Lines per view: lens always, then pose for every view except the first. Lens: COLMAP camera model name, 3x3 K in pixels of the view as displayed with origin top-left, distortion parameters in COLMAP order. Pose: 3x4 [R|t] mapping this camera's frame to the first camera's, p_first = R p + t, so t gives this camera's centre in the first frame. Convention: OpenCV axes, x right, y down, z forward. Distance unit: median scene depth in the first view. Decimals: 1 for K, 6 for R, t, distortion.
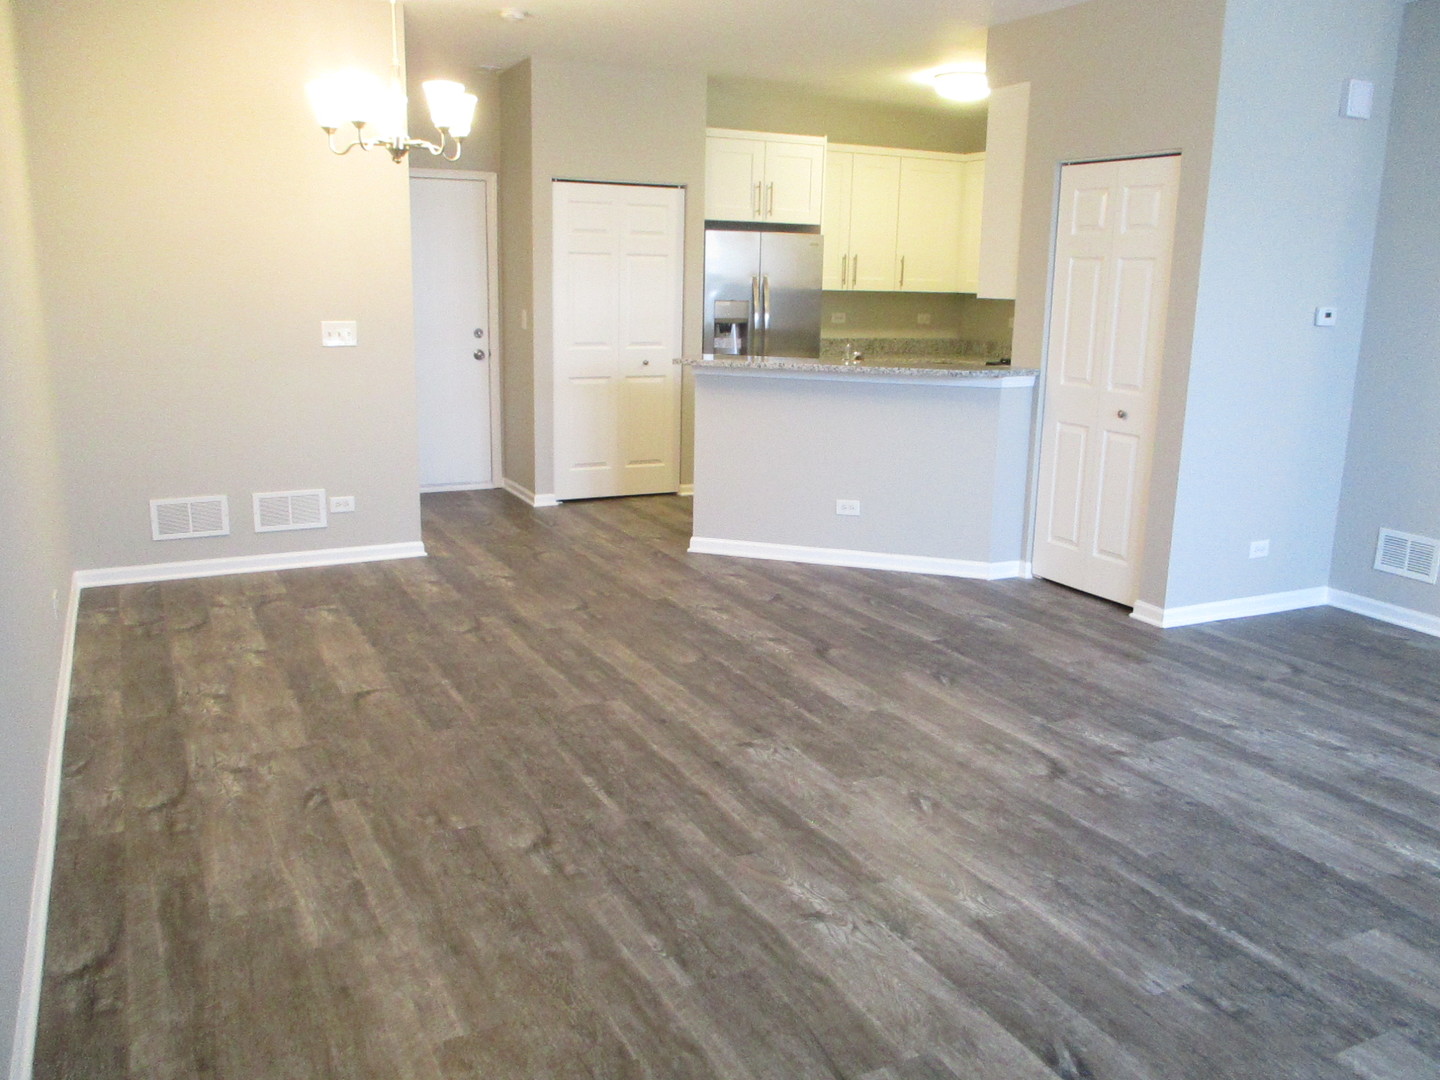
lens RADIAL K [[1209.0, 0, 738.6], [0, 1209.0, 551.3], [0, 0, 1]] dist [-0.033832, 0.024735]
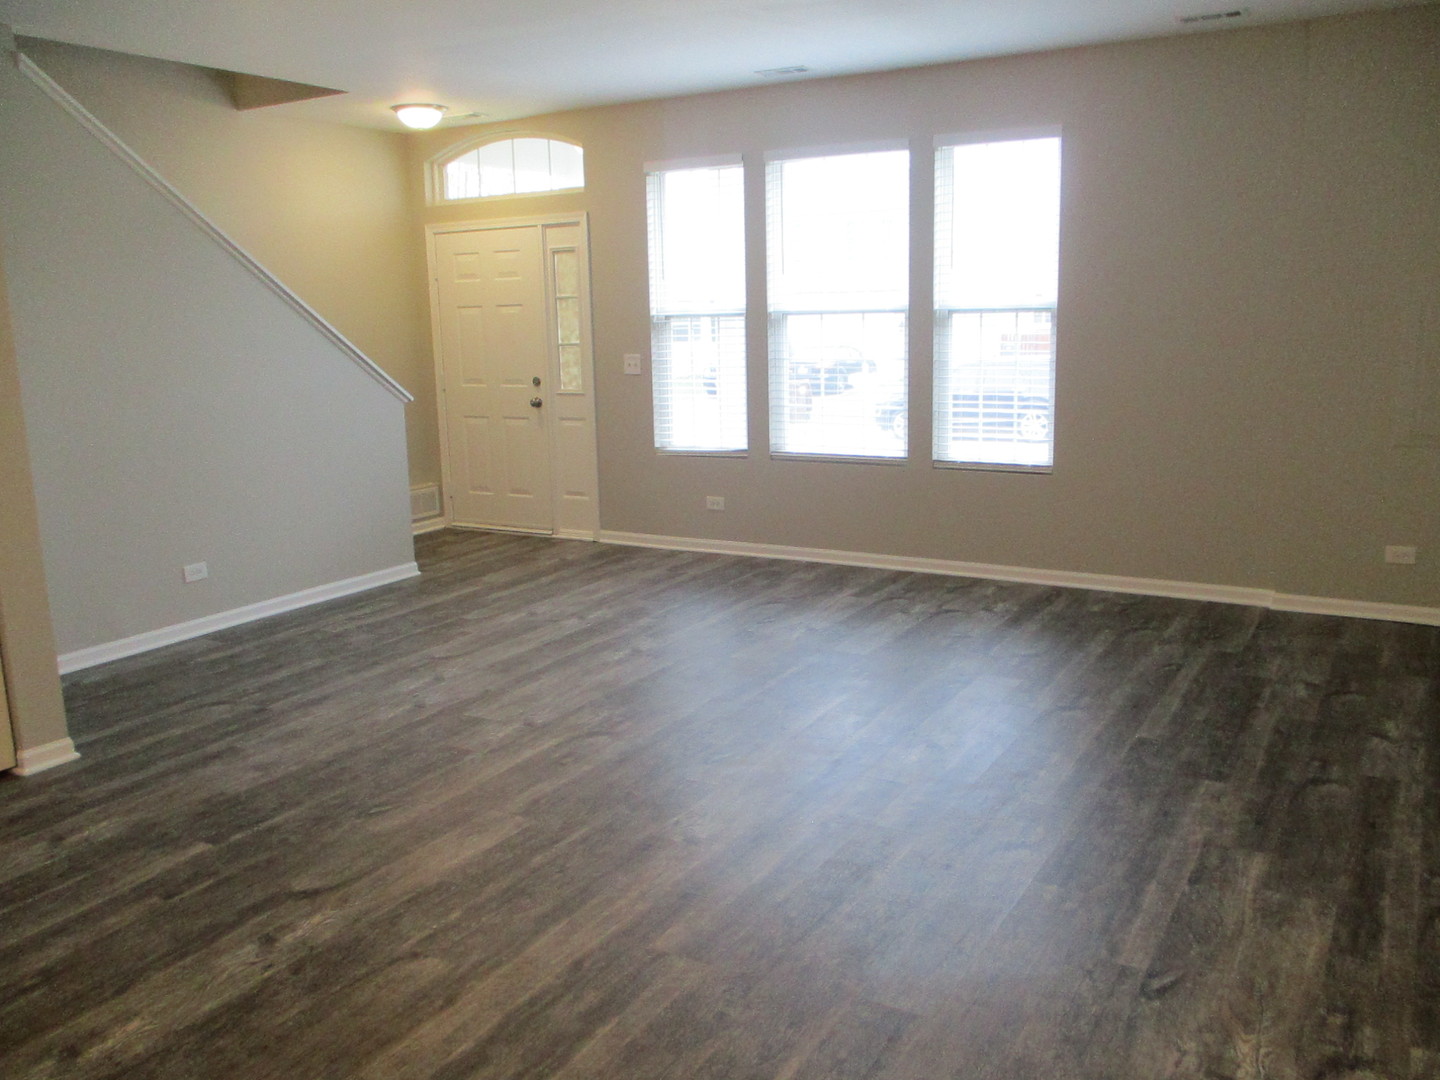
lens RADIAL K [[1209.0, 0, 724.8], [0, 1209.0, 541.9], [0, 0, 1]] dist [-0.033832, 0.024735]
pose [[-0.539533, -0.167650, 0.825105, -0.679026], [0.204004, 0.924745, 0.321293, -0.312792], [-0.816876, 0.341672, -0.464729, 1.278005]]
